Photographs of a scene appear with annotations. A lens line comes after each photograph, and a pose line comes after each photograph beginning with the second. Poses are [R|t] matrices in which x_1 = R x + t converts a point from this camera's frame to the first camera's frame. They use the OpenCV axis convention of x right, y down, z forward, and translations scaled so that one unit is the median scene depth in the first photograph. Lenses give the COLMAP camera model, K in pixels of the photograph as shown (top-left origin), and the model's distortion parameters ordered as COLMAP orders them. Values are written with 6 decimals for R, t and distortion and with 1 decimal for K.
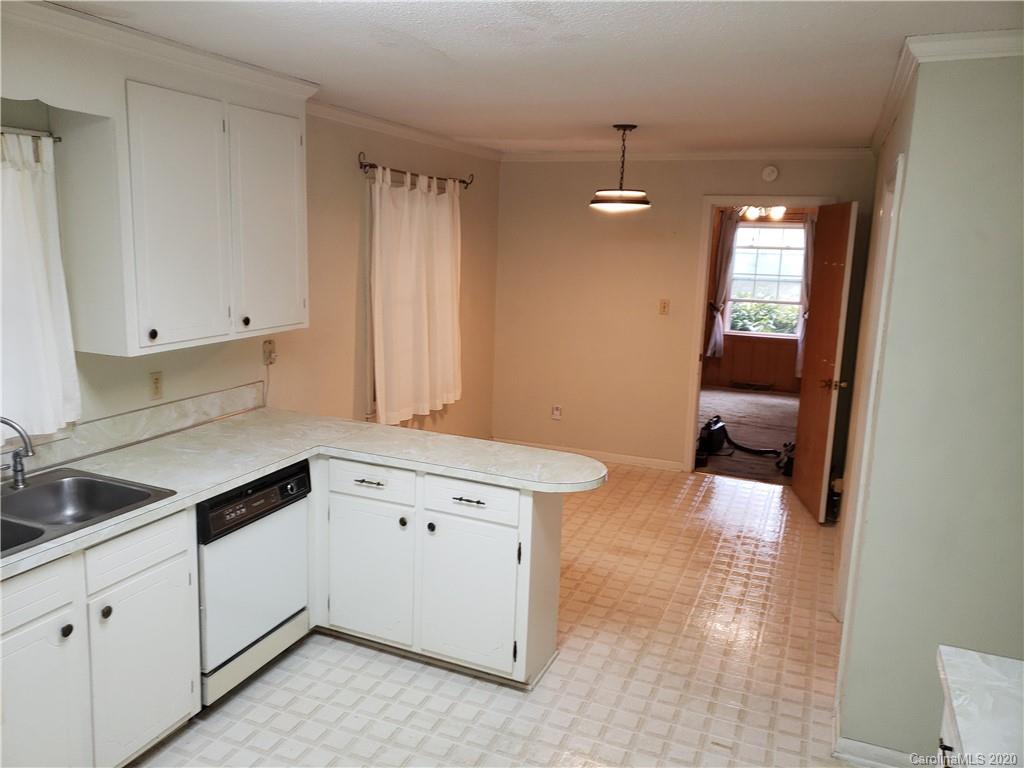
lens RADIAL K [[806.2, 0, 502.8], [0, 806.2, 370.8], [0, 0, 1]] dist [0.050356, -0.005057]
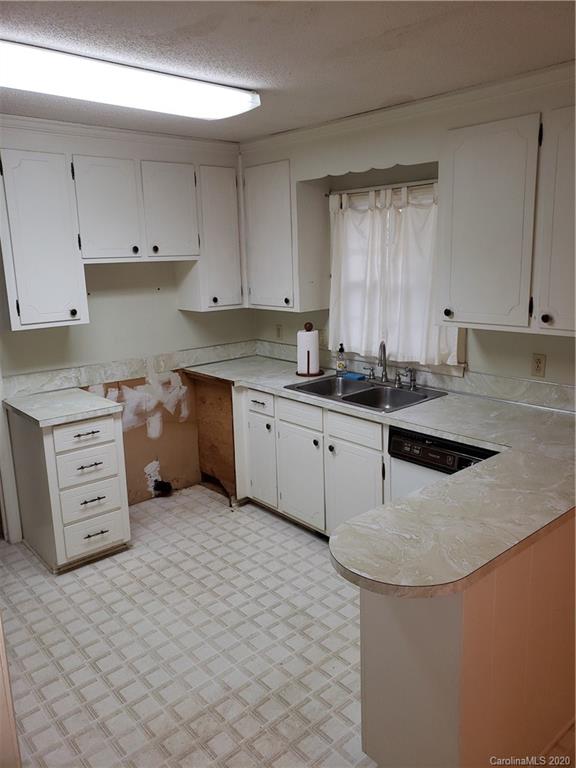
lens RADIAL K [[599.3, 0, 309.0], [0, 599.3, 375.3], [0, 0, 1]] dist [0.009705, 0.002369]
pose [[-0.424788, 0.164175, -0.890282, 0.365868], [-0.147962, 0.957604, 0.247188, -0.097217], [0.893120, 0.236730, -0.382487, 0.729006]]
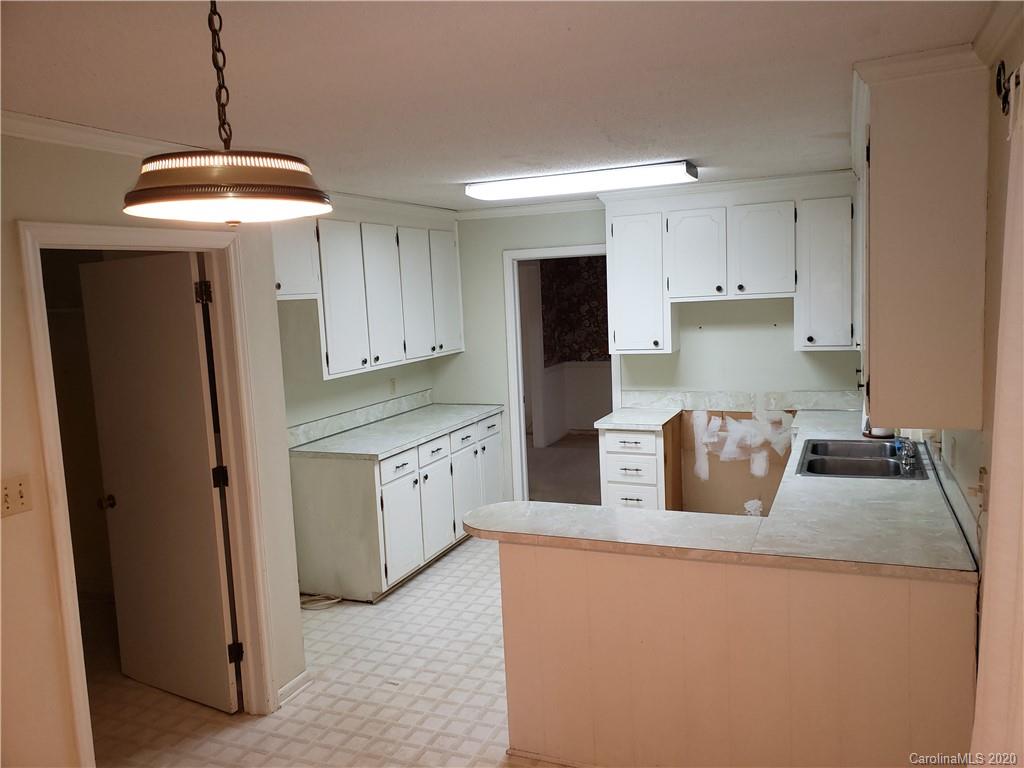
lens RADIAL K [[813.2, 0, 512.0], [0, 813.2, 384.0], [0, 0, 1]] dist [0.139435, -0.288824]
pose [[-0.999887, 0.012876, 0.007800, 0.037251], [0.014582, 0.957168, 0.289167, -0.229522], [-0.003742, 0.289248, -0.957247, 1.300093]]
